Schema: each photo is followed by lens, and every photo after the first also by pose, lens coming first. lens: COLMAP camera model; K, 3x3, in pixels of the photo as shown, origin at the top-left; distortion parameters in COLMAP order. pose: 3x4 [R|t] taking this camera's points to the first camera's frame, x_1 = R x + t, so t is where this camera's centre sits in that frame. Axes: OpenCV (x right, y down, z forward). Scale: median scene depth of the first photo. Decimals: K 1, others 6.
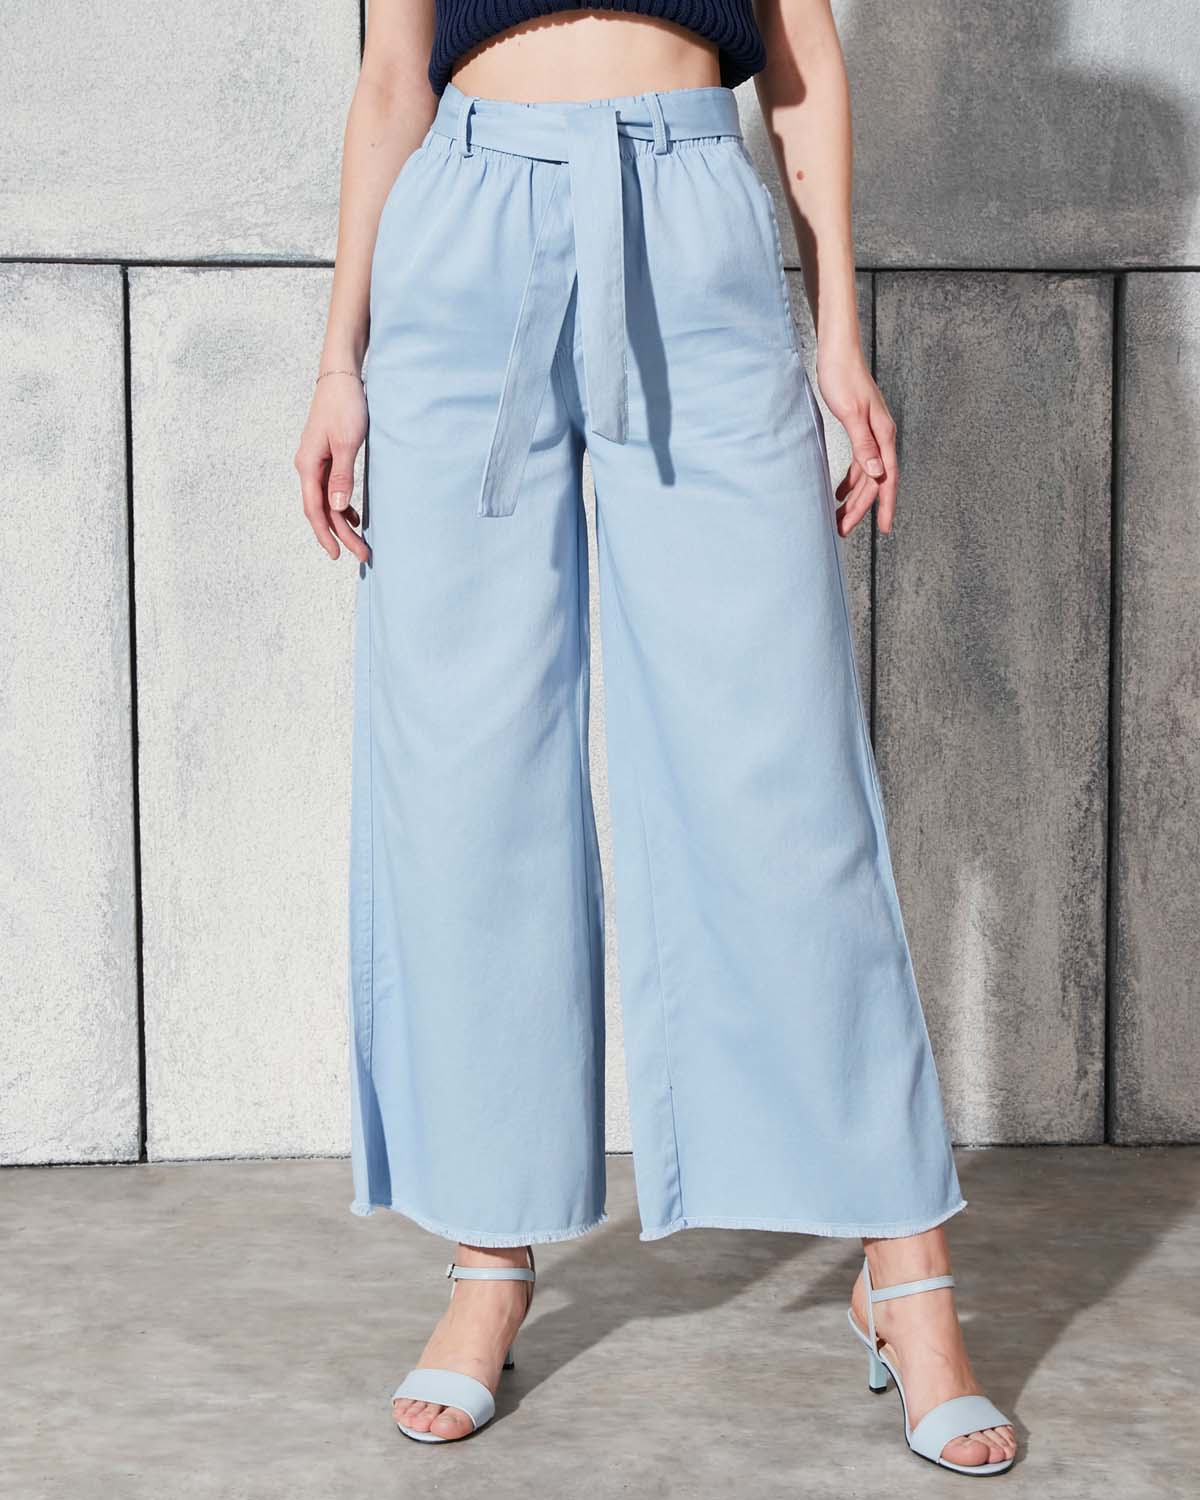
lens RADIAL K [[2562.9, 0, 576.2], [0, 2562.9, 748.9], [0, 0, 1]] dist [0.013983, 0.000000]
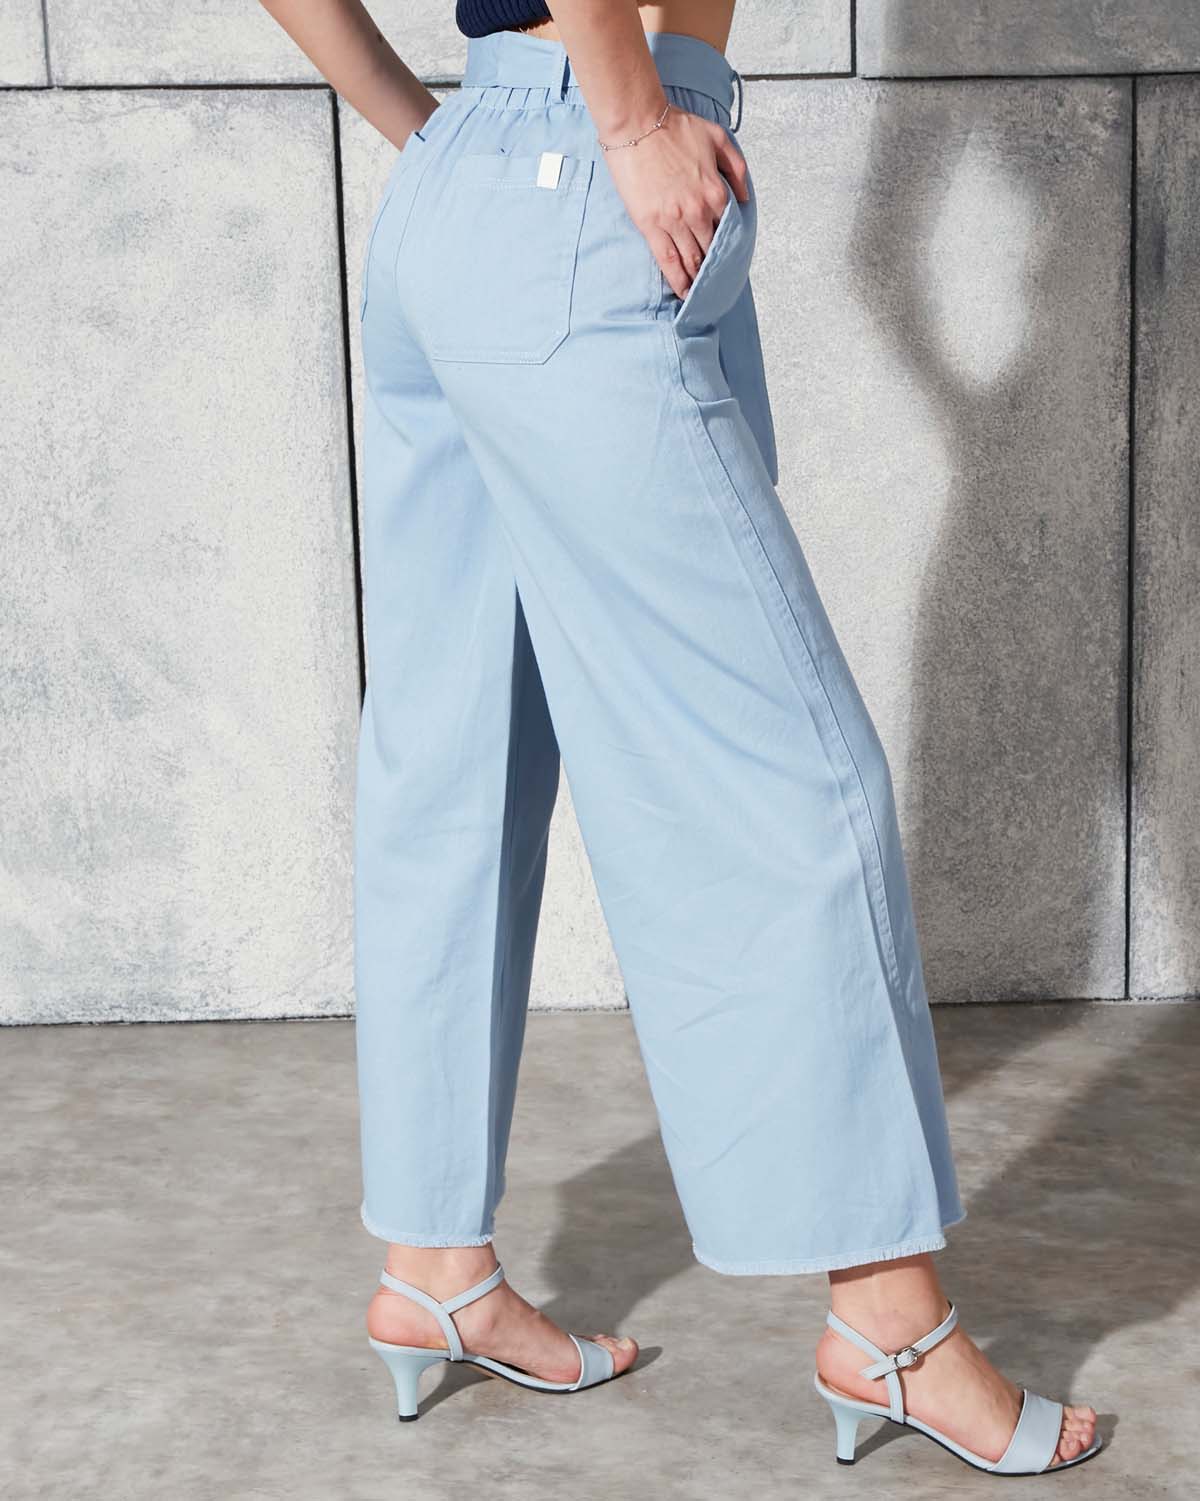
lens RADIAL K [[3082.2, 0, 729.8], [0, 3082.2, 765.1], [0, 0, 1]] dist [0.043586, 0.000000]
pose [[0.998200, -0.002169, -0.059930, 0.037128], [0.010077, 0.991202, 0.131971, -0.090001], [0.059116, -0.132338, 0.989440, -0.149817]]
